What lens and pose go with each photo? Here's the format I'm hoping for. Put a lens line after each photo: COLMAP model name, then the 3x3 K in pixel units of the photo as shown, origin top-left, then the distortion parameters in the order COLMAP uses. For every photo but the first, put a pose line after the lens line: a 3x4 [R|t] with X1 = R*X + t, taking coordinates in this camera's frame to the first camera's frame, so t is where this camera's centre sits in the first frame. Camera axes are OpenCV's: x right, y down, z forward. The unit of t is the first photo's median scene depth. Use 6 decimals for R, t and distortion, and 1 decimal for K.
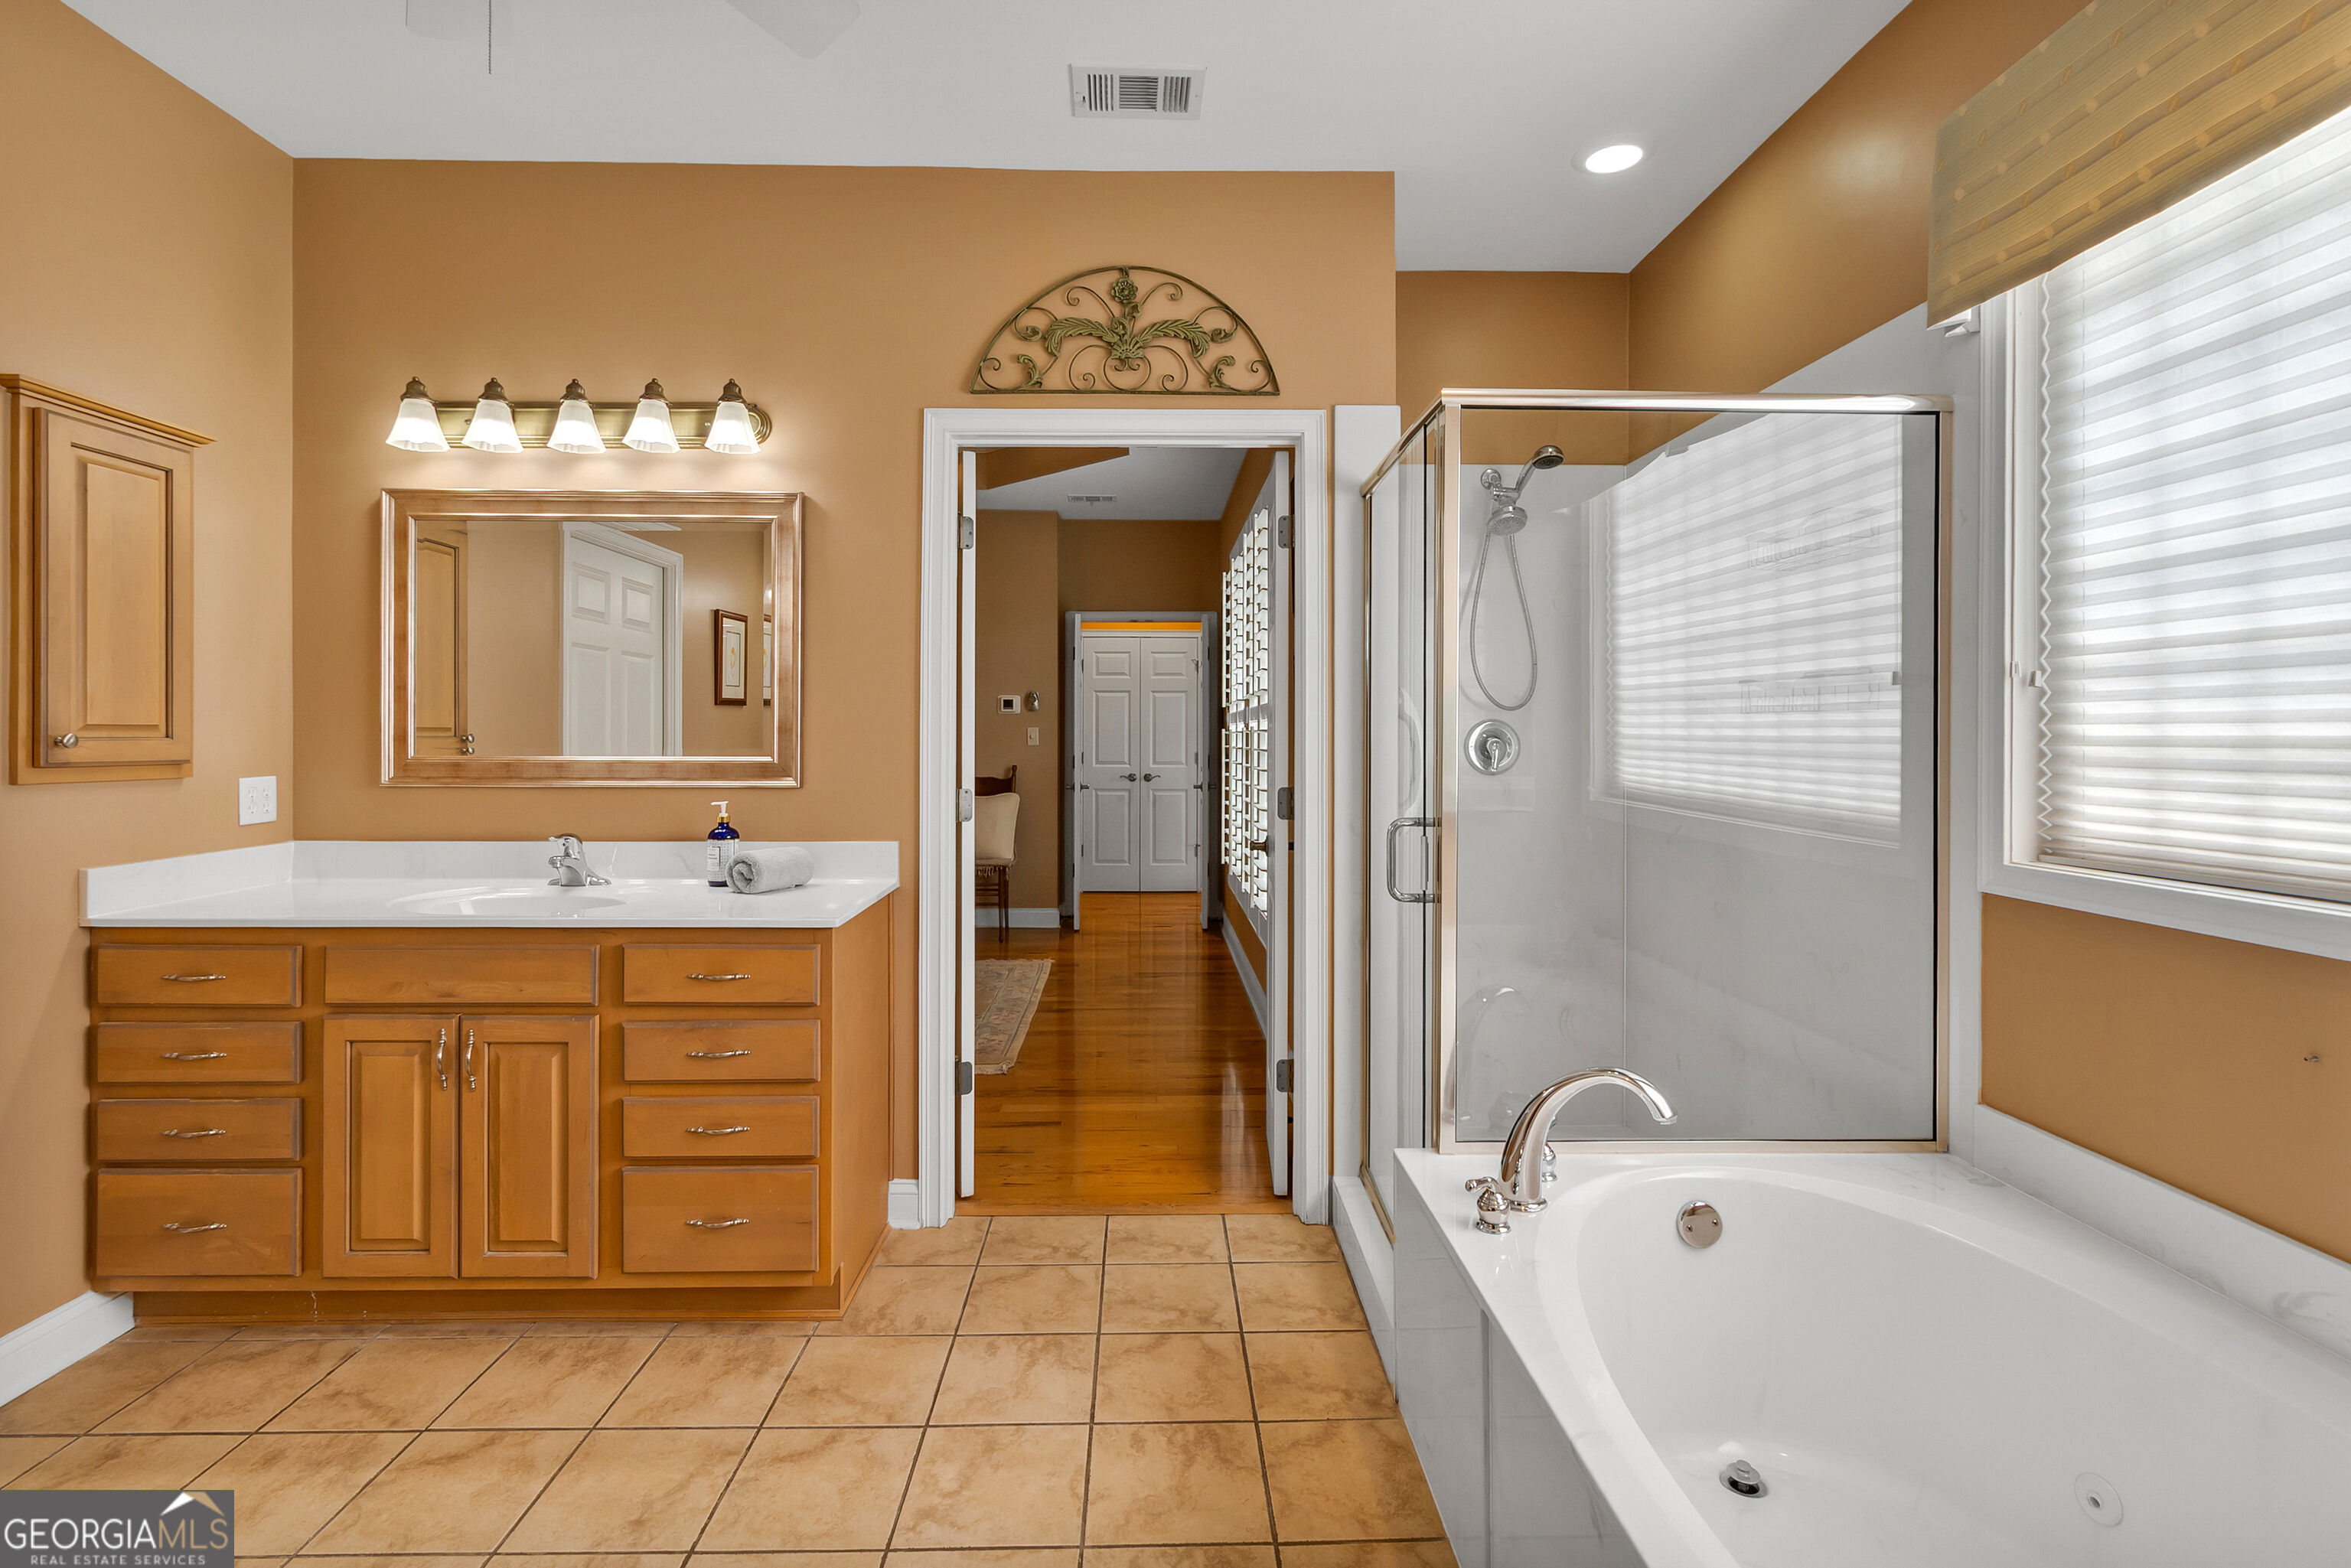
lens RADIAL K [[1095.4, 0, 1167.7], [0, 1095.4, 736.6], [0, 0, 1]] dist [0.000982, 0.001119]
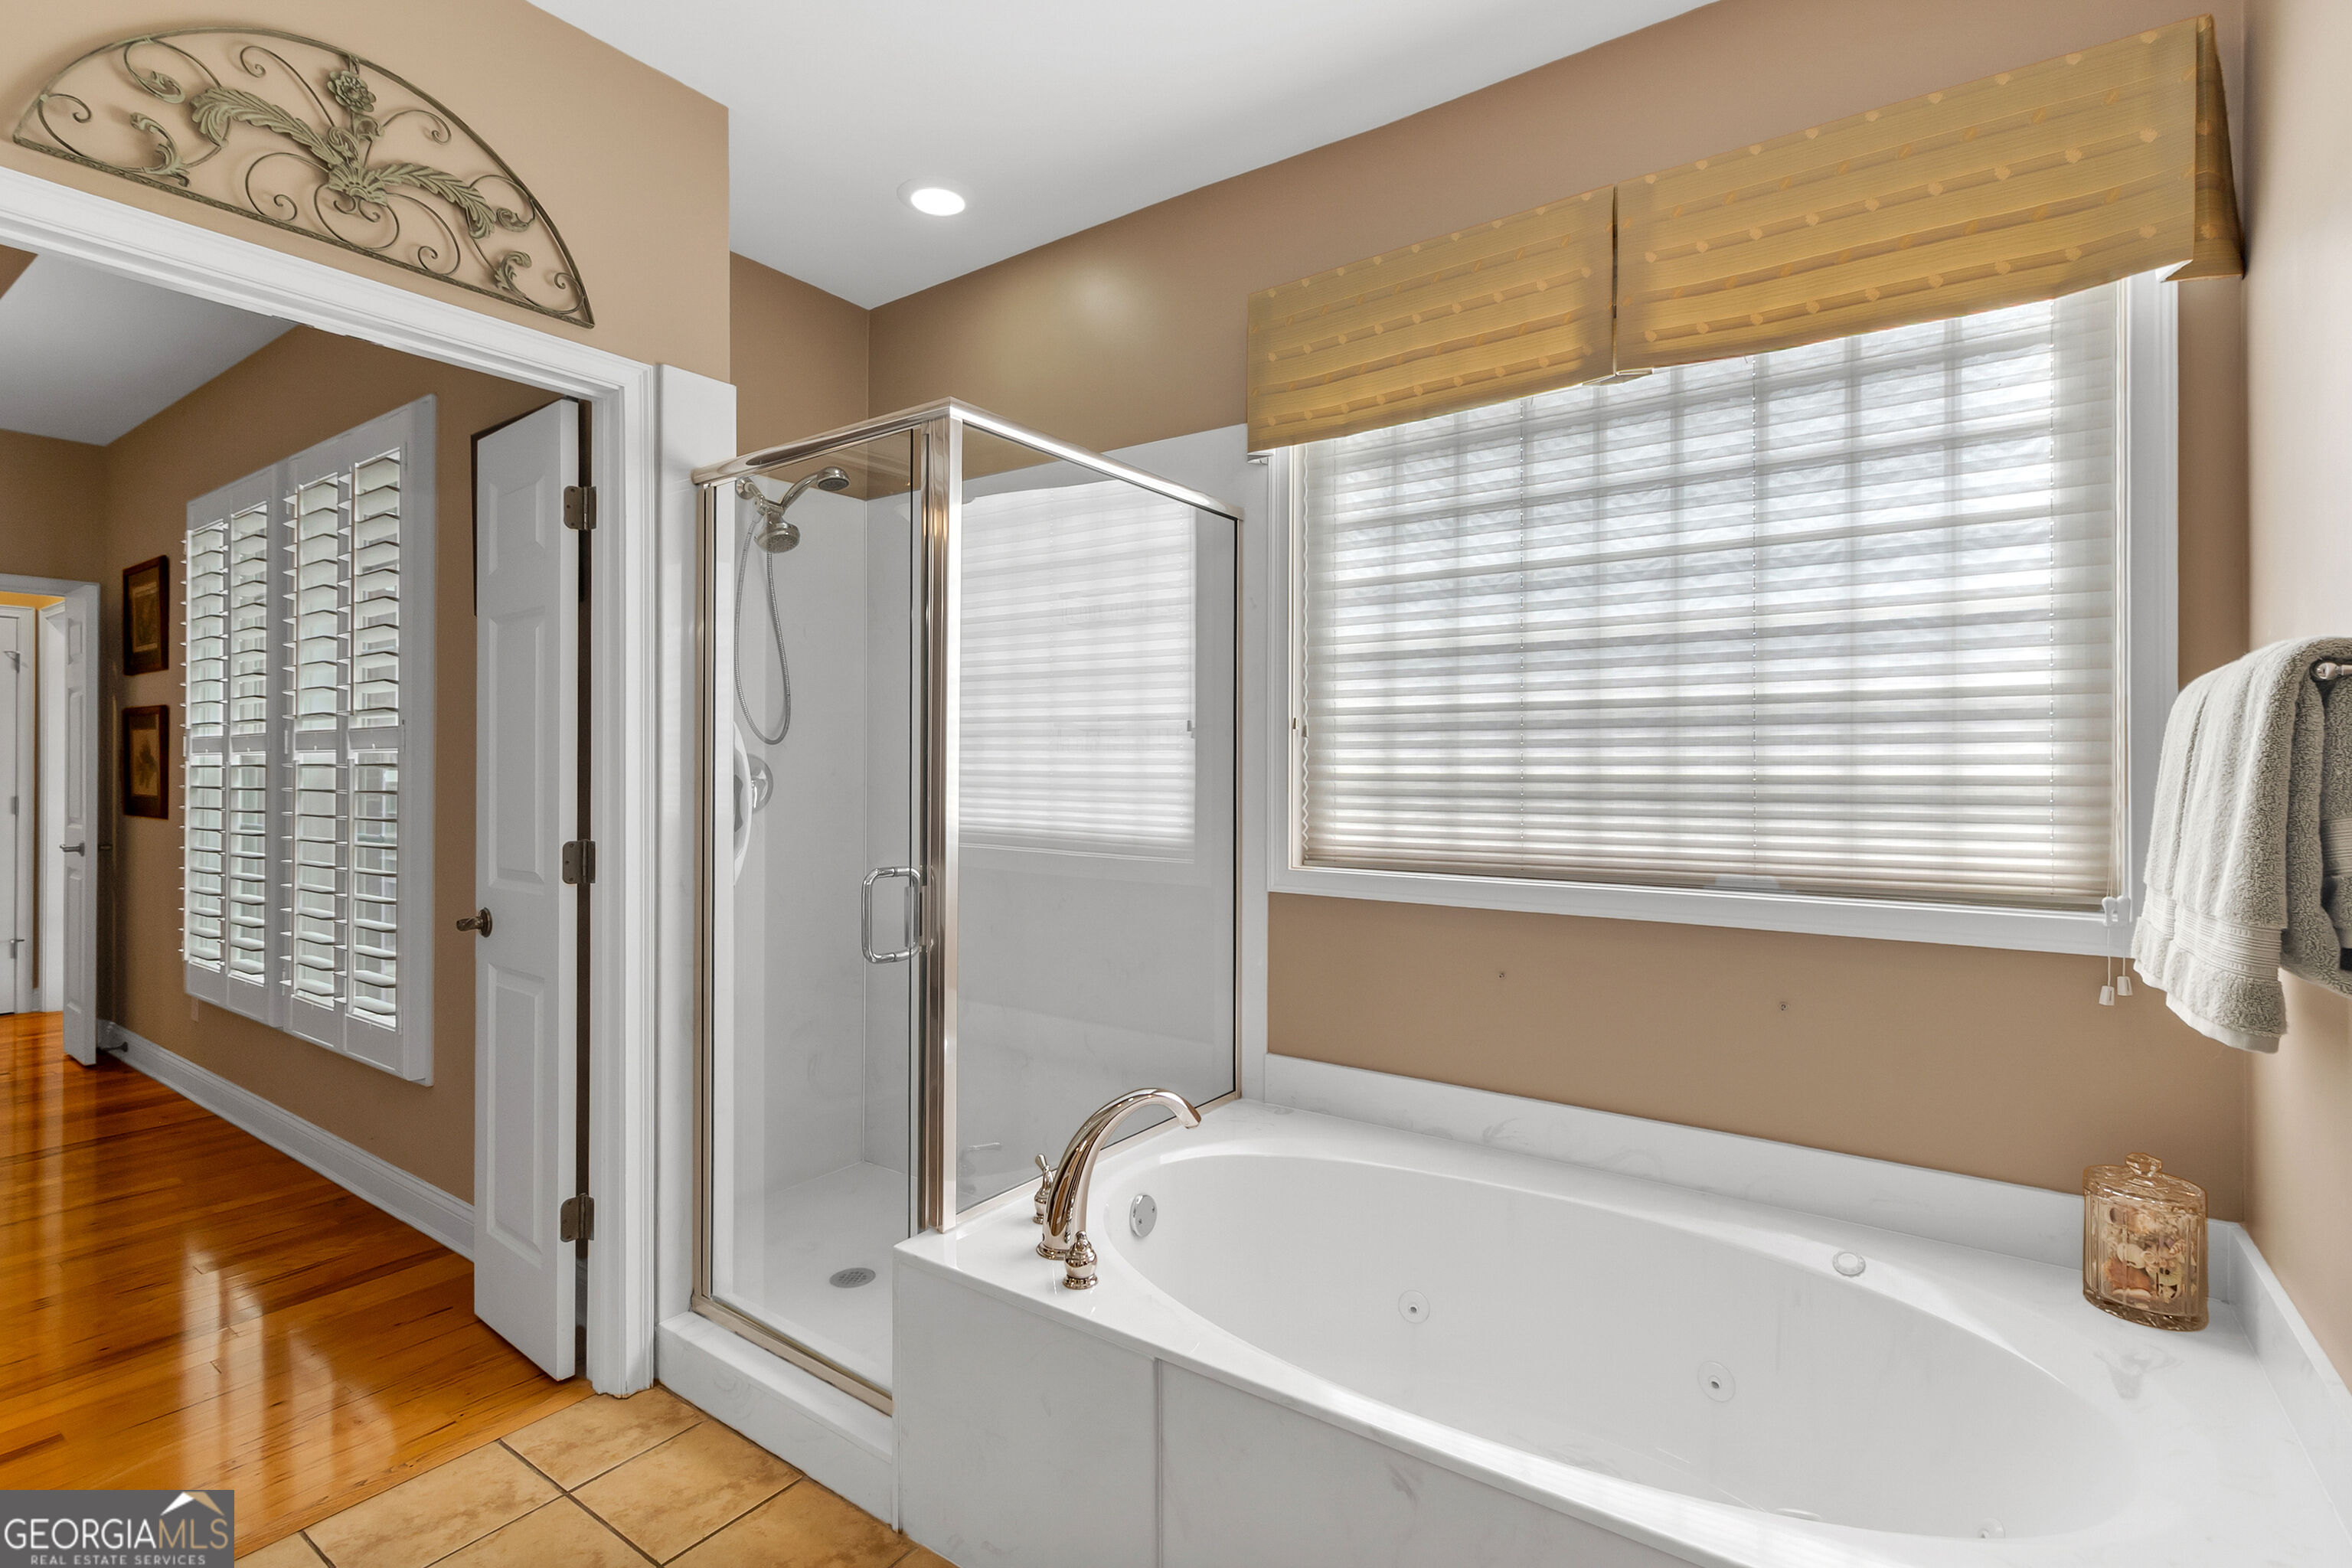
lens RADIAL K [[1095.9, 0, 1175.2], [0, 1095.9, 766.2], [0, 0, 1]] dist [0.000982, 0.001119]
pose [[0.599340, 0.000111, 0.800495, -0.278672], [0.000518, 1.000000, -0.000527, -0.006042], [-0.800495, 0.000730, 0.599340, 0.225975]]
